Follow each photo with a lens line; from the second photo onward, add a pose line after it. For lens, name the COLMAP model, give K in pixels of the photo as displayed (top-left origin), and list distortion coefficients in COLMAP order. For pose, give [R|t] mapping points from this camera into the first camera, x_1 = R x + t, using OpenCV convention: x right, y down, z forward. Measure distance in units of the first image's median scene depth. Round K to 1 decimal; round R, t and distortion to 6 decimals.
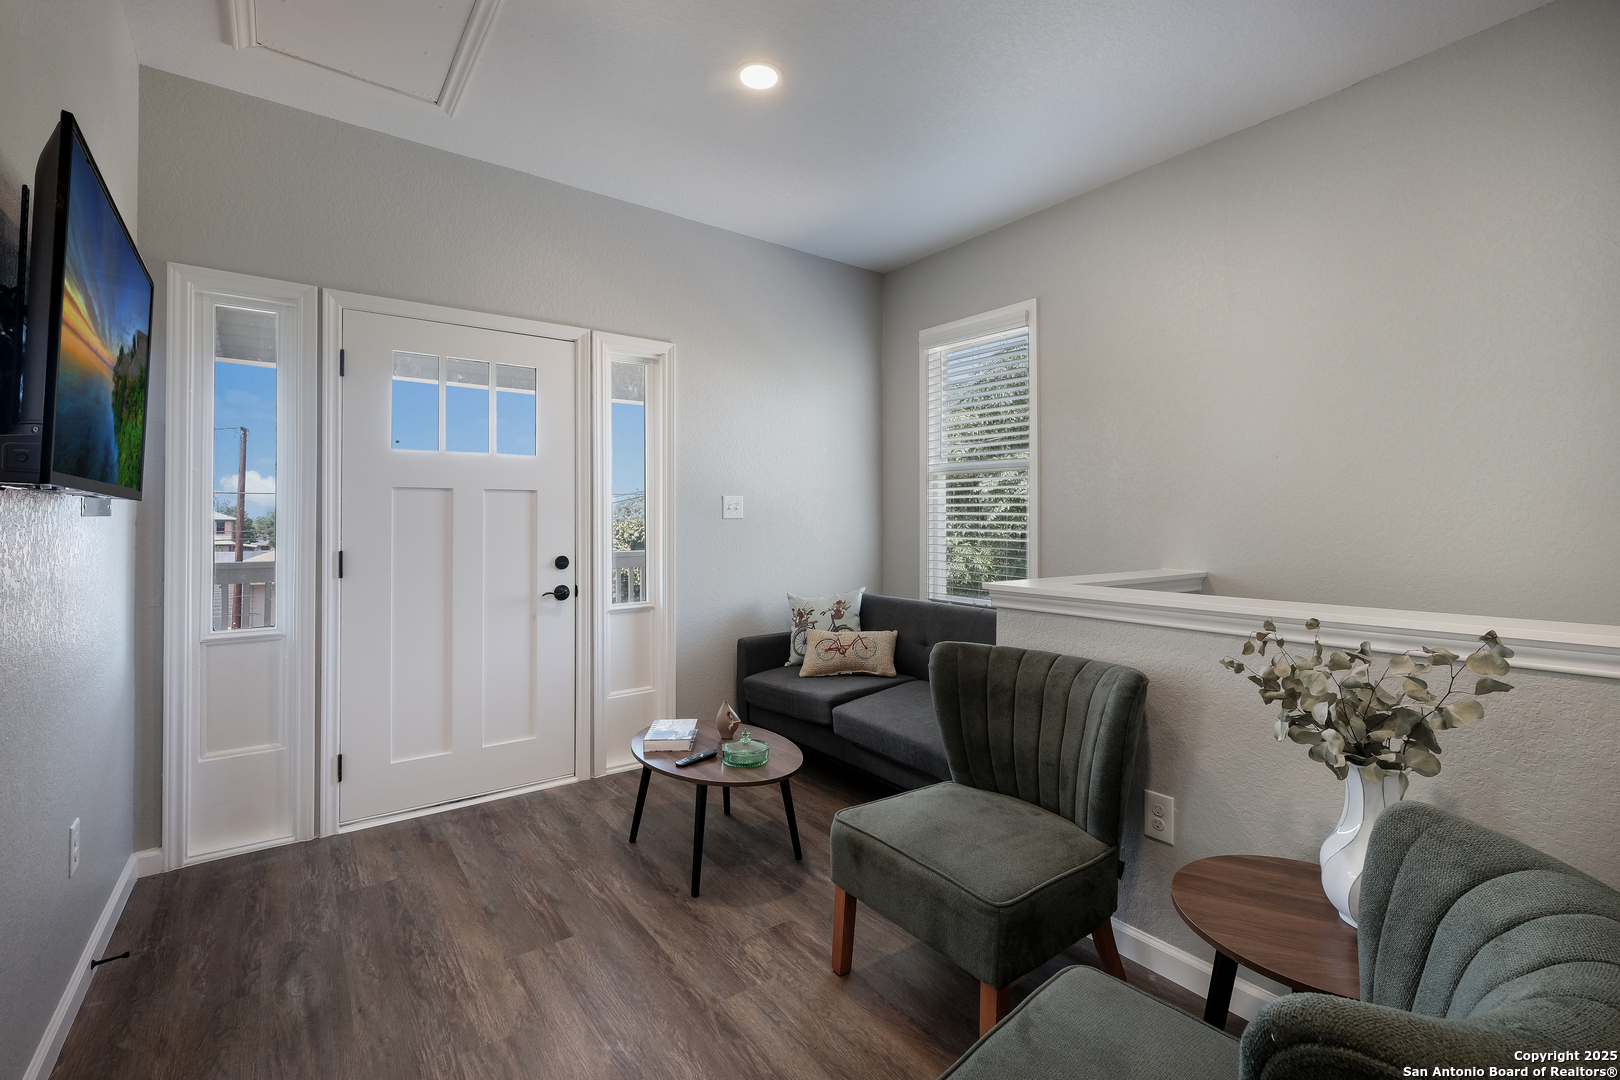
lens RADIAL K [[714.4, 0, 804.2], [0, 714.4, 520.0], [0, 0, 1]] dist [0.001589, 0.000175]
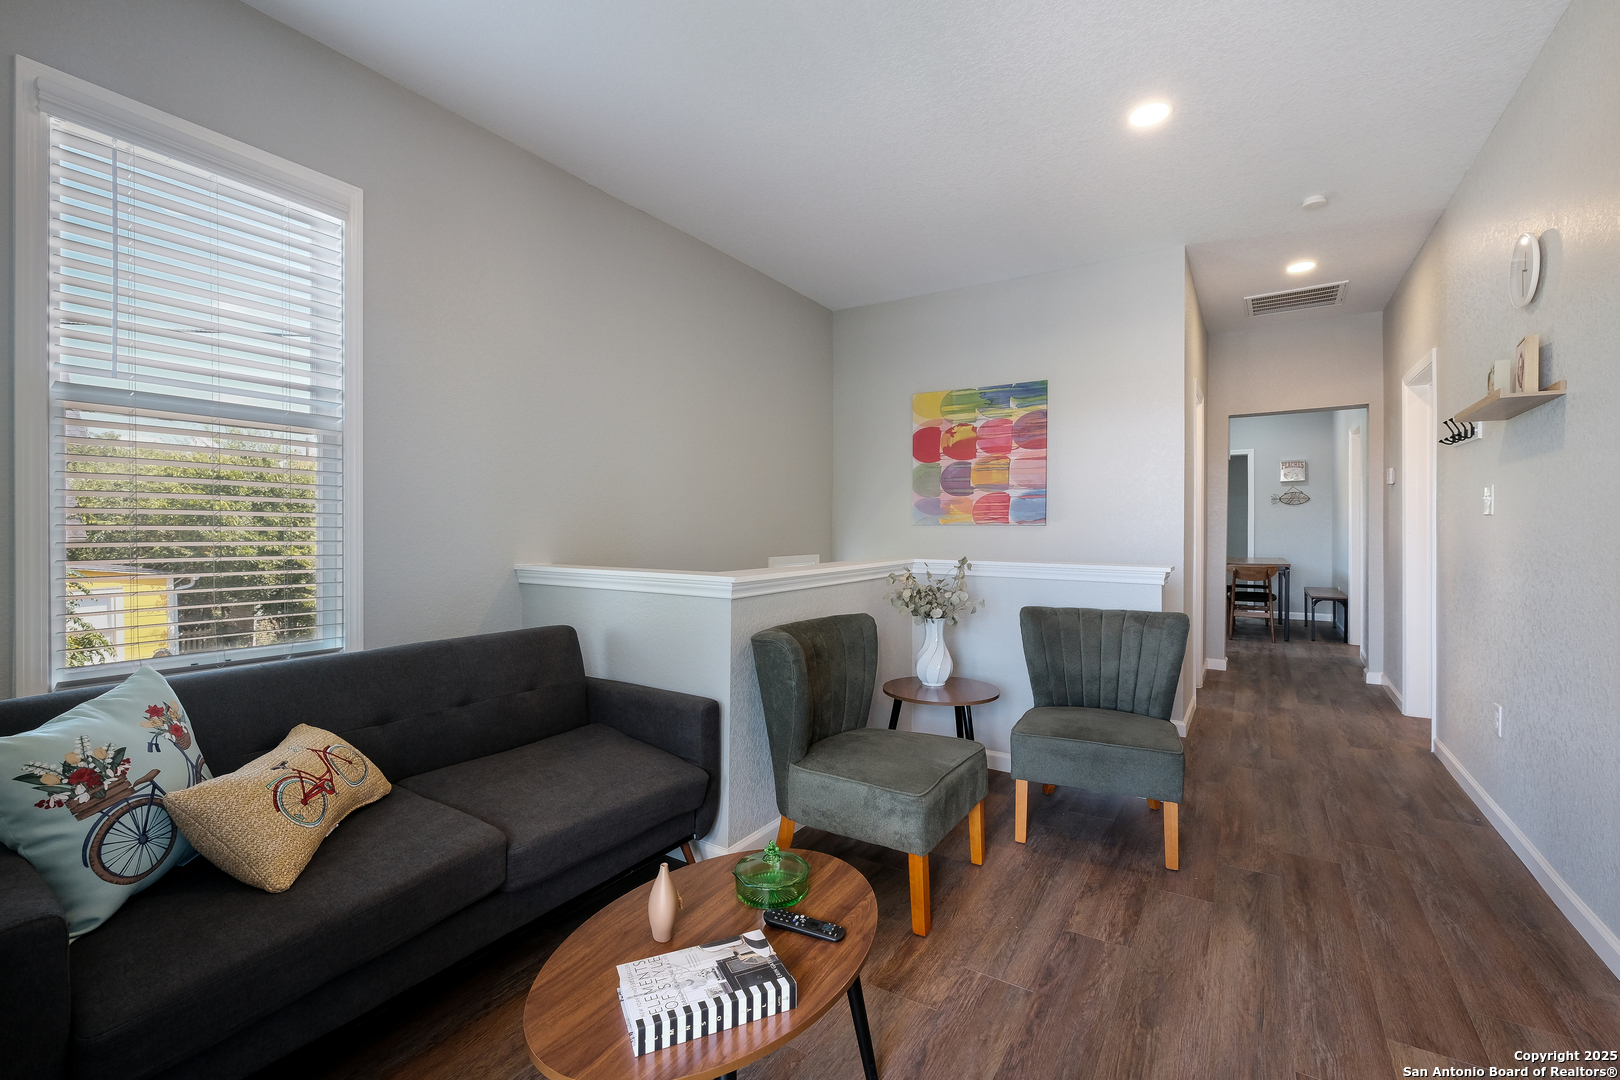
lens RADIAL K [[714.4, 0, 804.2], [0, 714.4, 520.0], [0, 0, 1]] dist [0.001589, 0.000175]
pose [[-0.371617, -0.005495, 0.928370, -0.874415], [-0.015970, 0.999872, -0.000474, 0.007340], [-0.928249, -0.015002, -0.371657, 1.558122]]
